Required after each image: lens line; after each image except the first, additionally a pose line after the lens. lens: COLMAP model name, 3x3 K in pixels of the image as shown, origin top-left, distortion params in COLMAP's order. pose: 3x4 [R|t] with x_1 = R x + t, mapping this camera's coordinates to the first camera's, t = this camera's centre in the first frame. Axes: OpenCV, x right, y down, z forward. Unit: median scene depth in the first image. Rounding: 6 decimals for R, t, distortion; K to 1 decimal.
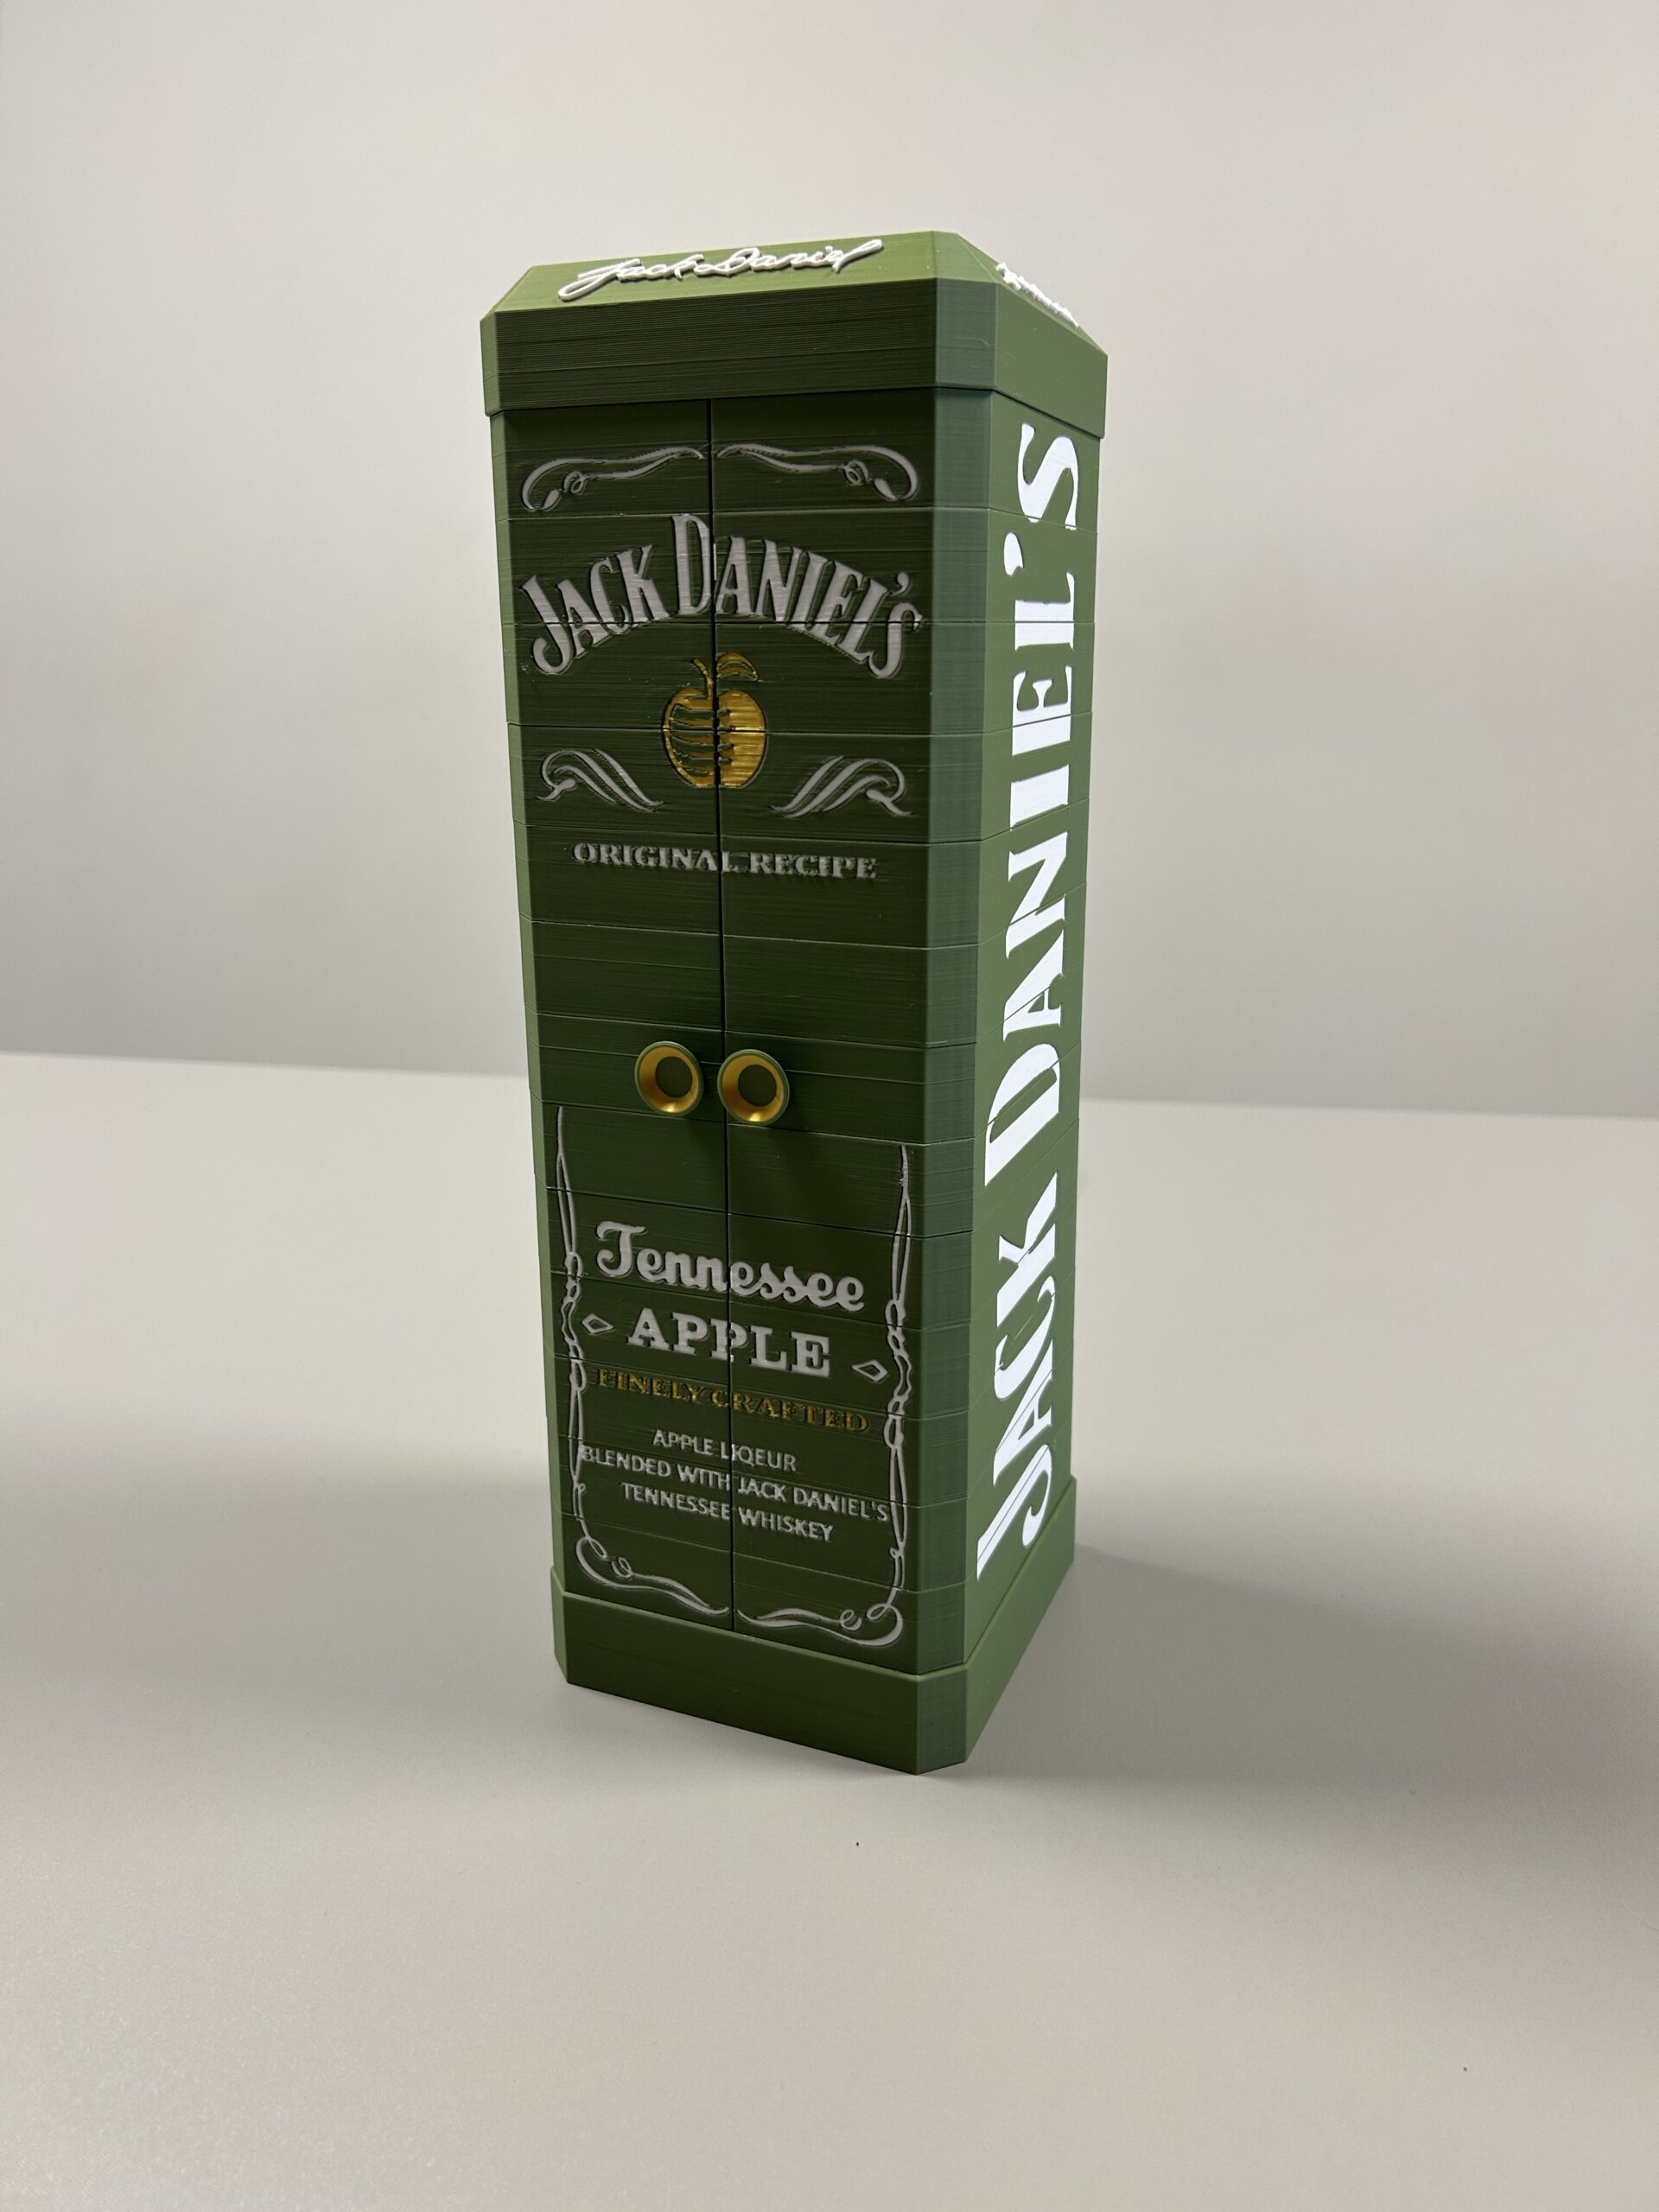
lens RADIAL K [[1666.6, 0, 828.5], [0, 1666.6, 1099.7], [0, 0, 1]] dist [0.121681, -0.348517]
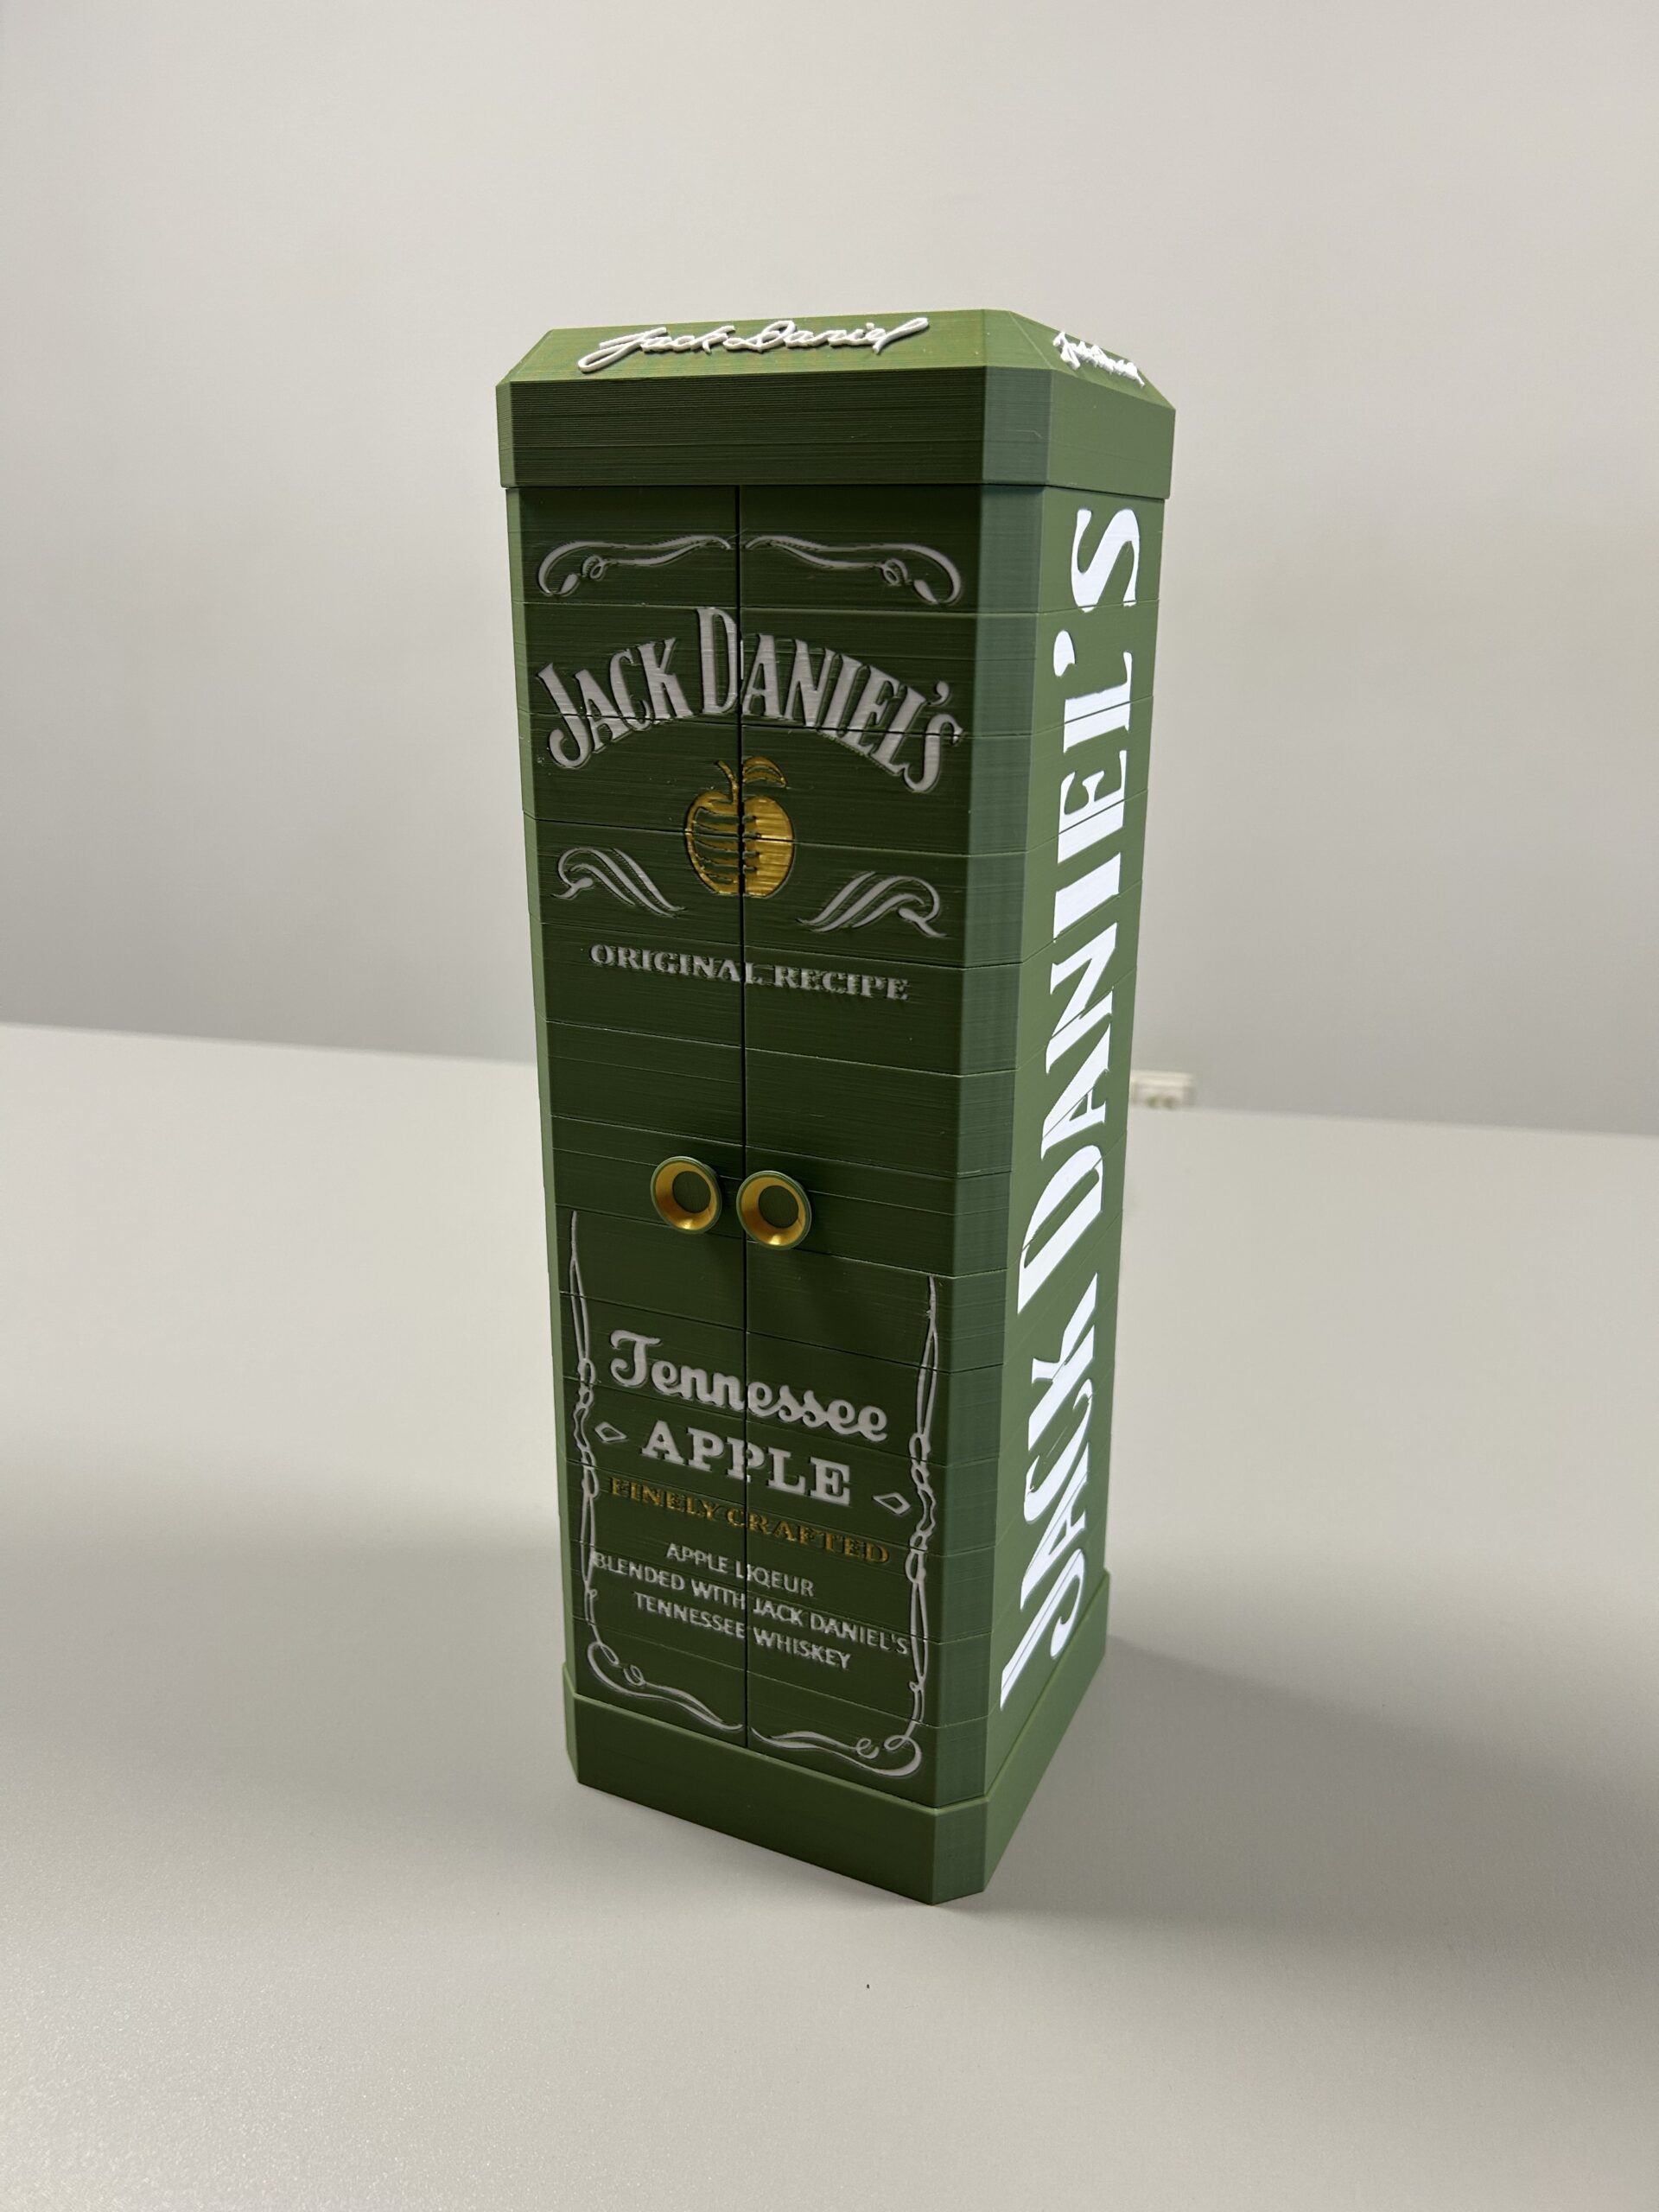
lens RADIAL K [[1665.9, 0, 829.5], [0, 1665.9, 1106.0], [0, 0, 1]] dist [0.141903, -0.460712]
pose [[0.999244, 0.022453, -0.031726, 0.015053], [-0.020948, 0.998674, 0.047021, -0.111478], [0.032740, -0.046321, 0.998390, 0.059088]]
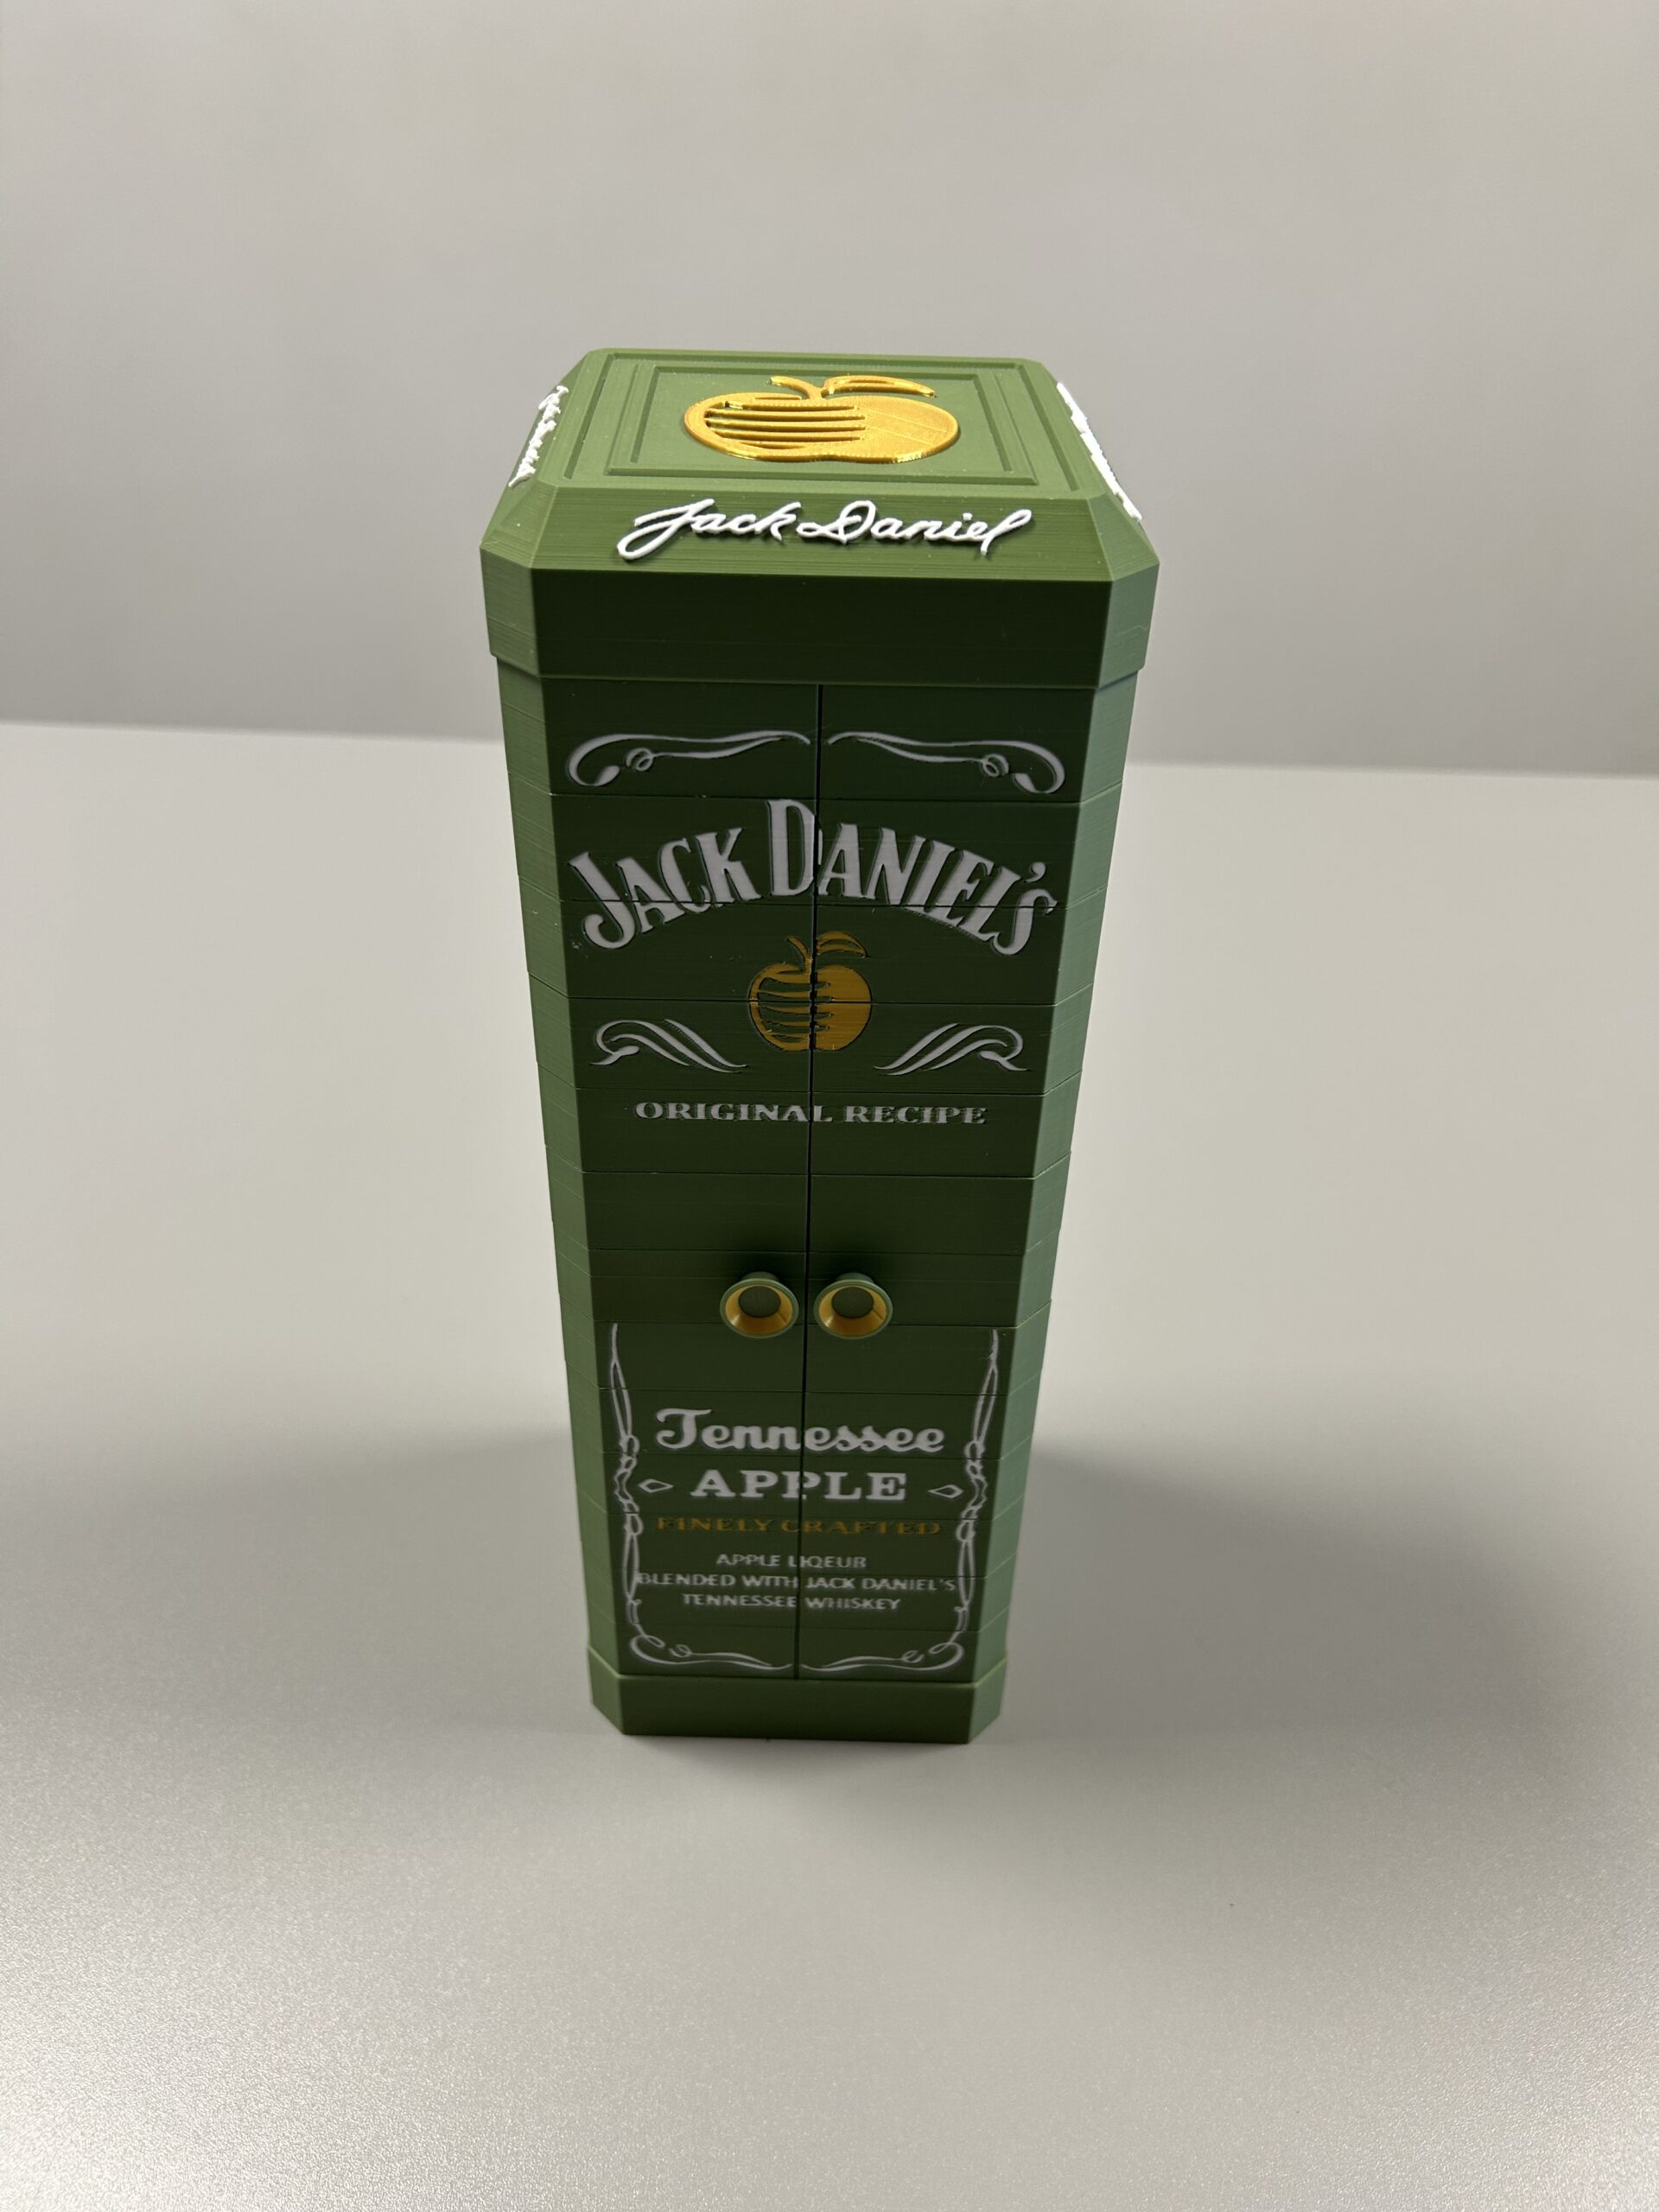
lens RADIAL K [[1699.3, 0, 829.5], [0, 1699.3, 1106.0], [0, 0, 1]] dist [0.154402, -0.593988]
pose [[0.927777, -0.199264, 0.315473, -0.353795], [0.071113, 0.924396, 0.374745, -0.501259], [-0.366296, -0.325246, 0.871804, 0.157066]]
